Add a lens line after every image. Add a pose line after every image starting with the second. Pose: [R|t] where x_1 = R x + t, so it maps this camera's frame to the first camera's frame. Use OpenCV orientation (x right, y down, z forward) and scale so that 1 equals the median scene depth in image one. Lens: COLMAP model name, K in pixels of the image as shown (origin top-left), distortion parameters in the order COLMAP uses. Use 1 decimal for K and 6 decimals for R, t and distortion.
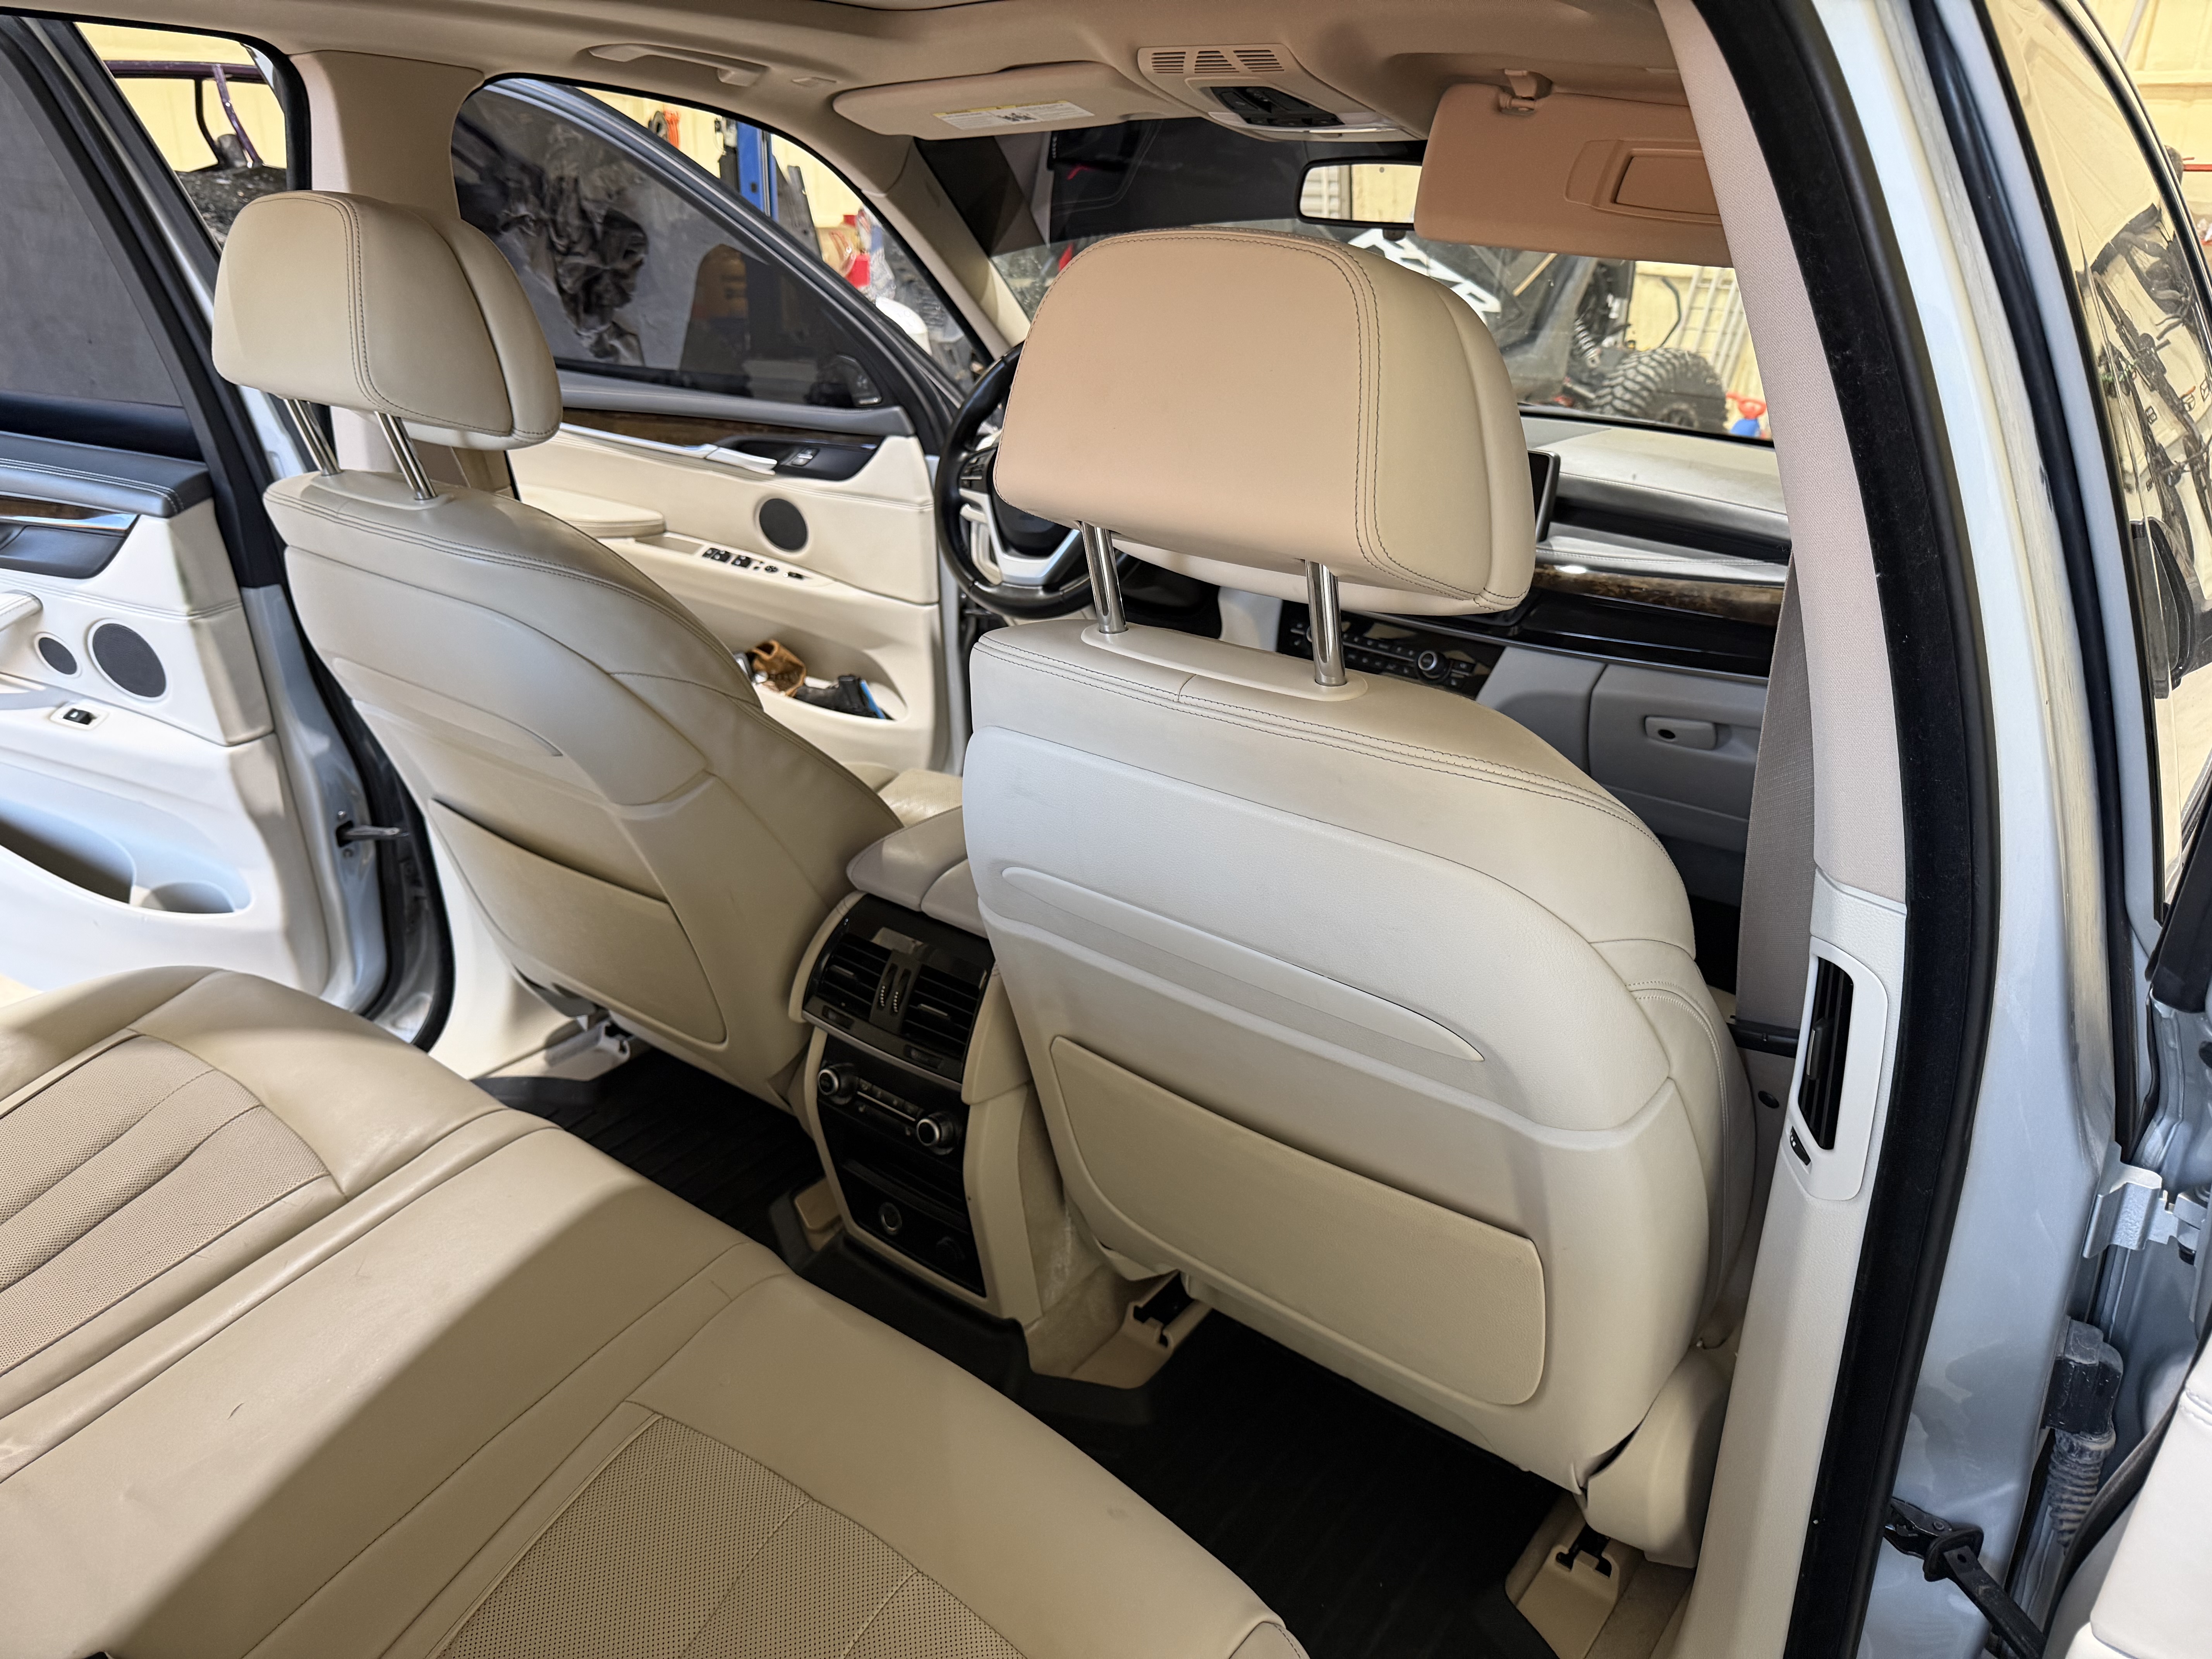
lens RADIAL K [[1554.6, 0, 1106.0], [0, 1554.6, 829.5], [0, 0, 1]] dist [-0.002261, -0.004136]
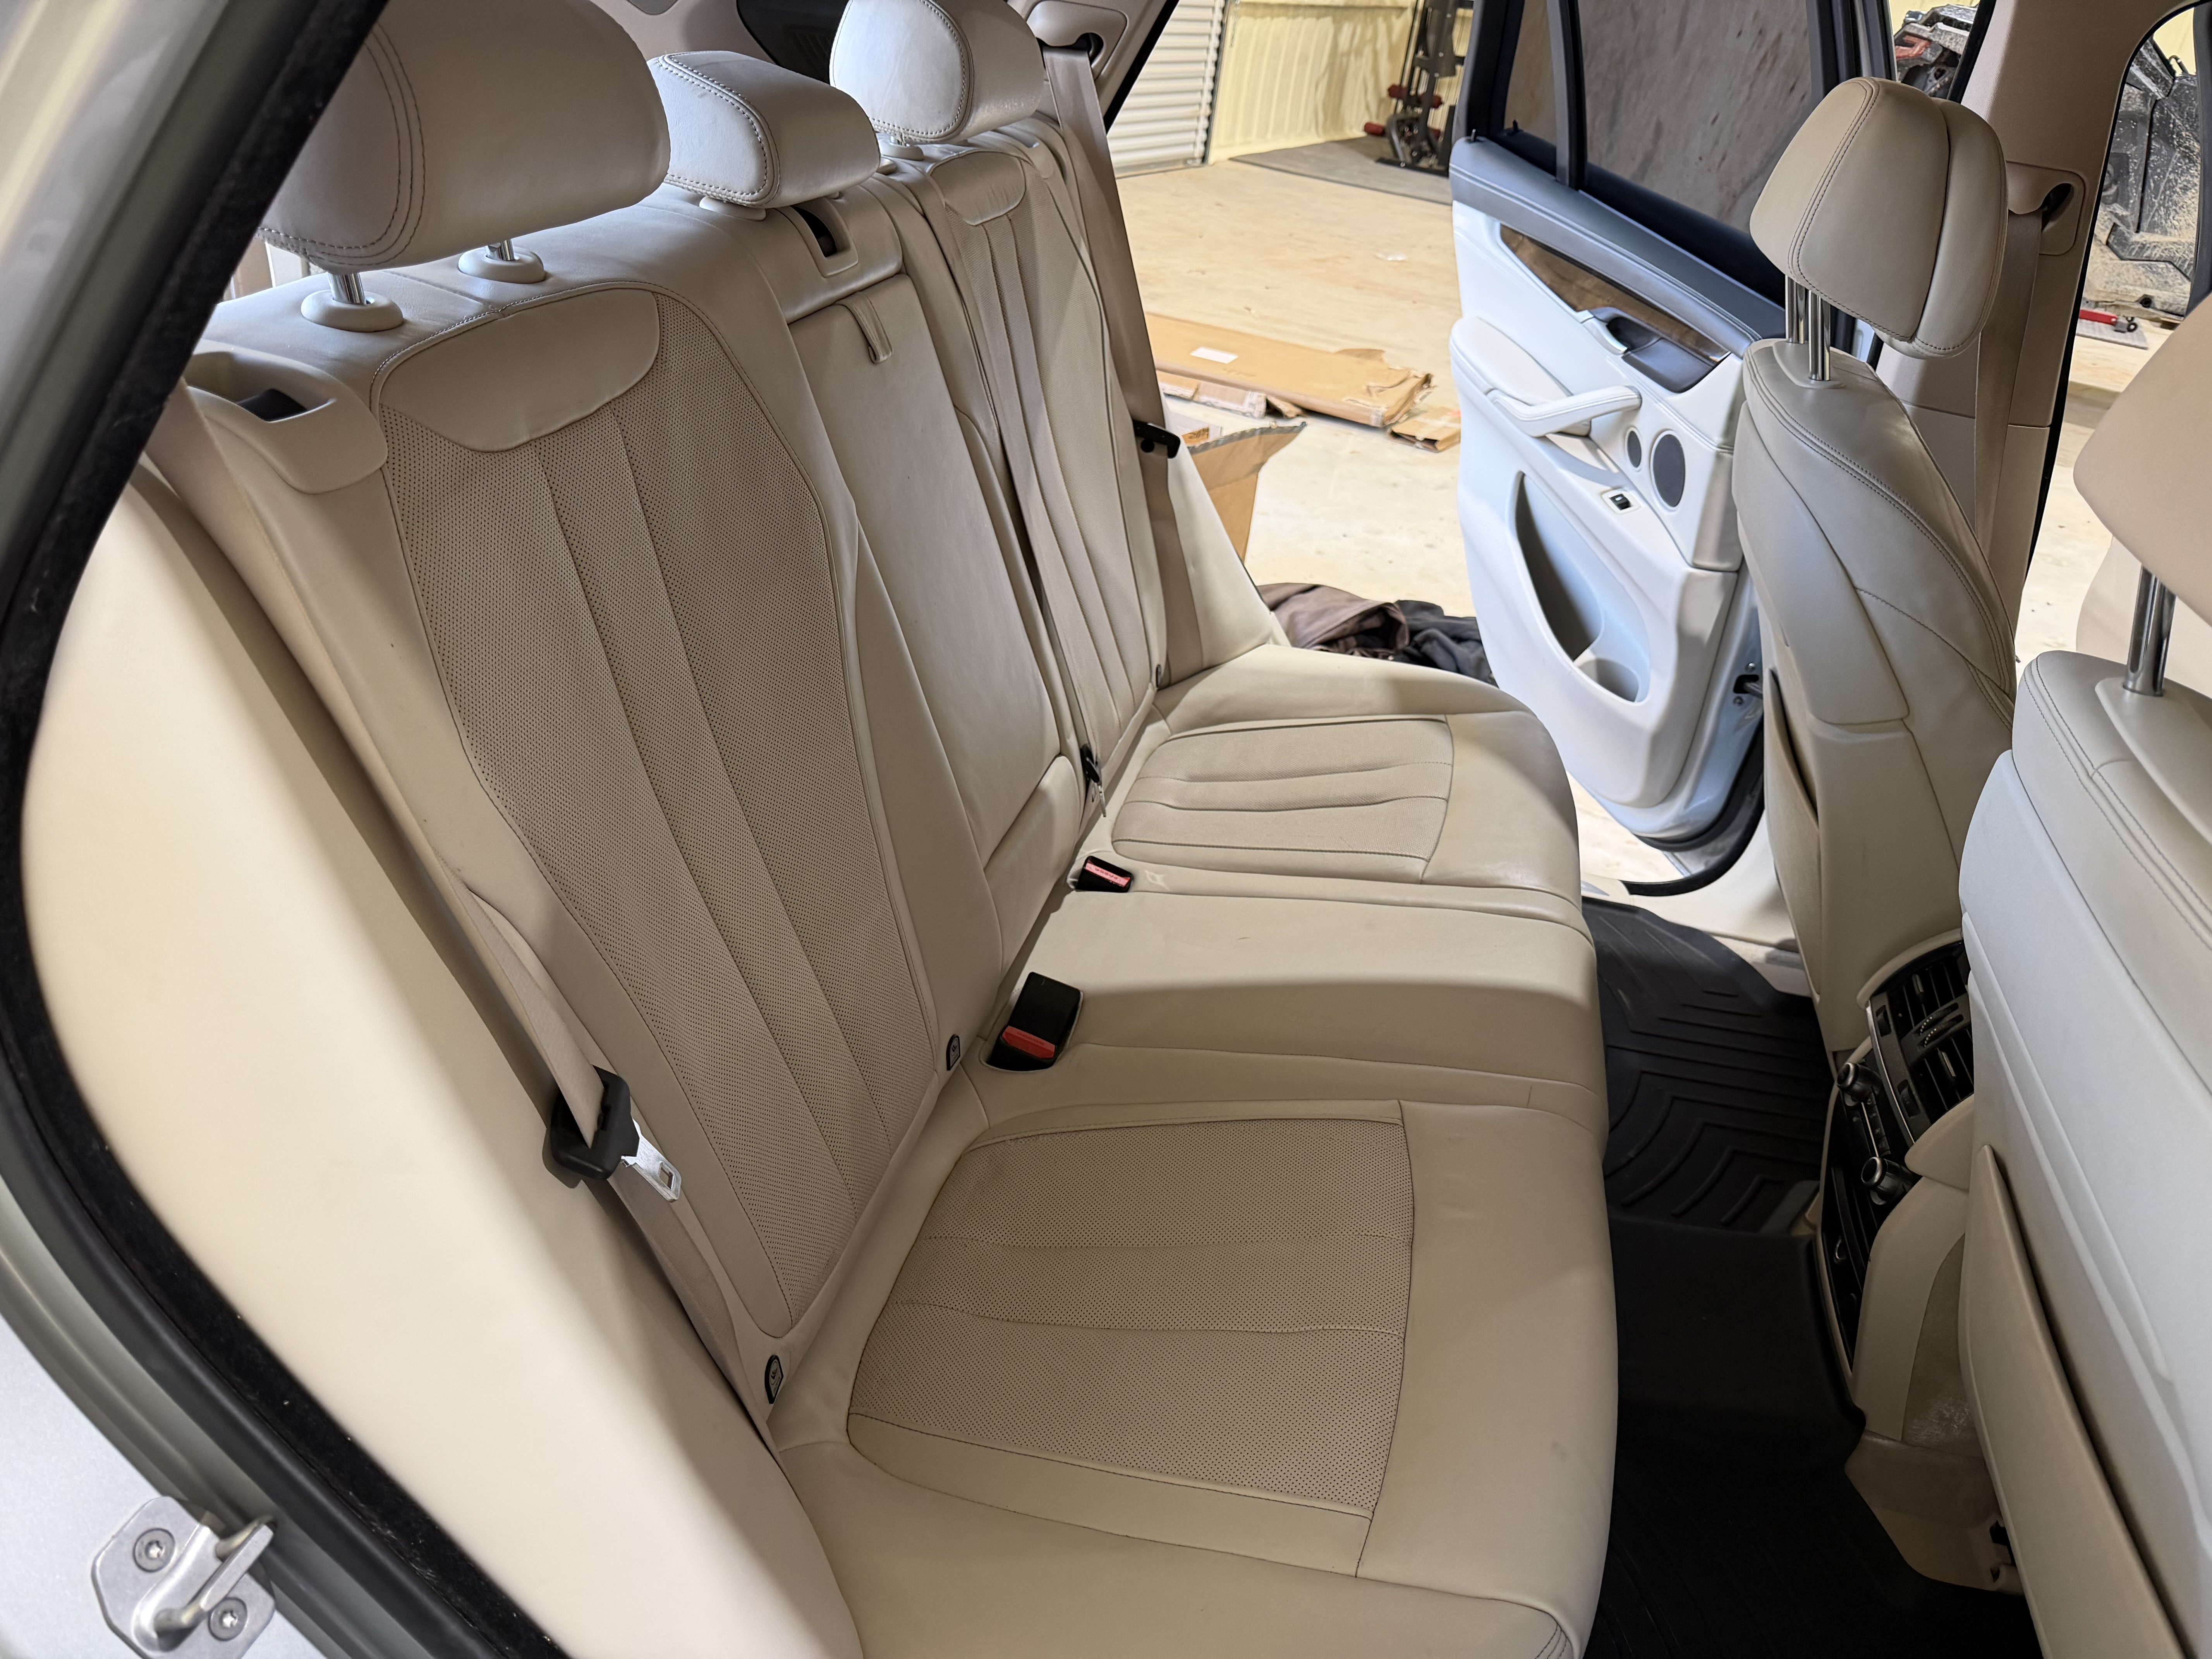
lens RADIAL K [[1554.6, 0, 1106.0], [0, 1554.6, 829.5], [0, 0, 1]] dist [-0.002261, -0.004136]
pose [[0.422473, 0.482762, -0.767110, 0.221753], [-0.441835, 0.848671, 0.290757, -0.031212], [0.791390, 0.216099, 0.571841, 0.050051]]
